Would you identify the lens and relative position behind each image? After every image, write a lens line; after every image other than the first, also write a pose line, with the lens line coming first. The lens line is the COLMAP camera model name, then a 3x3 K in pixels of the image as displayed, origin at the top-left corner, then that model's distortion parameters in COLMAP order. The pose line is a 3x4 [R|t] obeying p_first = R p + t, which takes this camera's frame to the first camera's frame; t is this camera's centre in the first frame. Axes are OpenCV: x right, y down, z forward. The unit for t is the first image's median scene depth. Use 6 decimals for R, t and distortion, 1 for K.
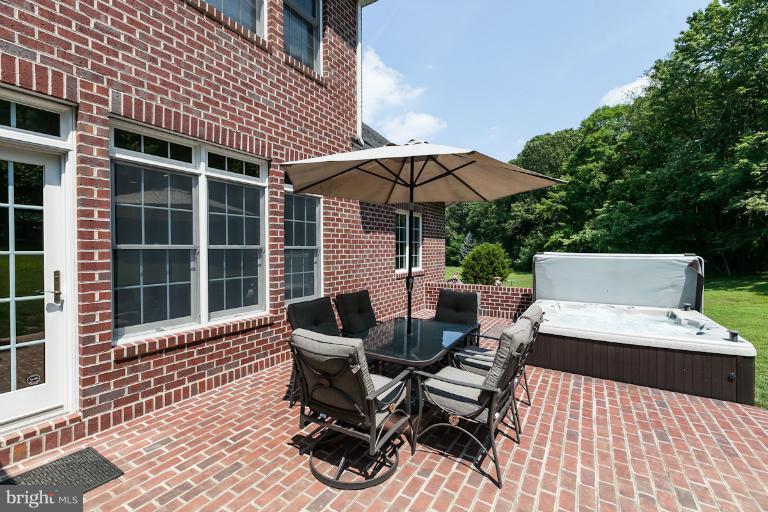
lens RADIAL K [[327.1, 0, 381.2], [0, 327.1, 254.3], [0, 0, 1]] dist [-0.000357, 0.000244]
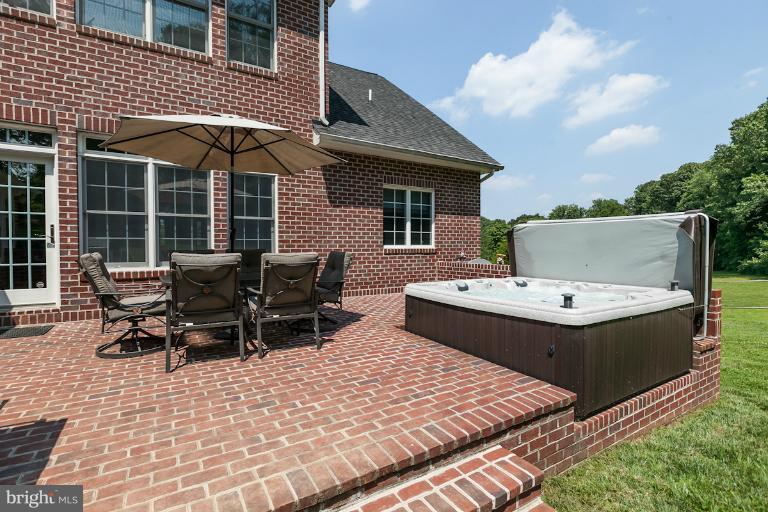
lens RADIAL K [[347.0, 0, 382.7], [0, 347.0, 252.6], [0, 0, 1]] dist [-0.002513, -0.000588]
pose [[0.900361, 0.007534, -0.435078, 1.159262], [-0.005340, 0.999966, 0.006266, 0.149311], [0.435111, -0.003319, 0.900371, 0.091965]]
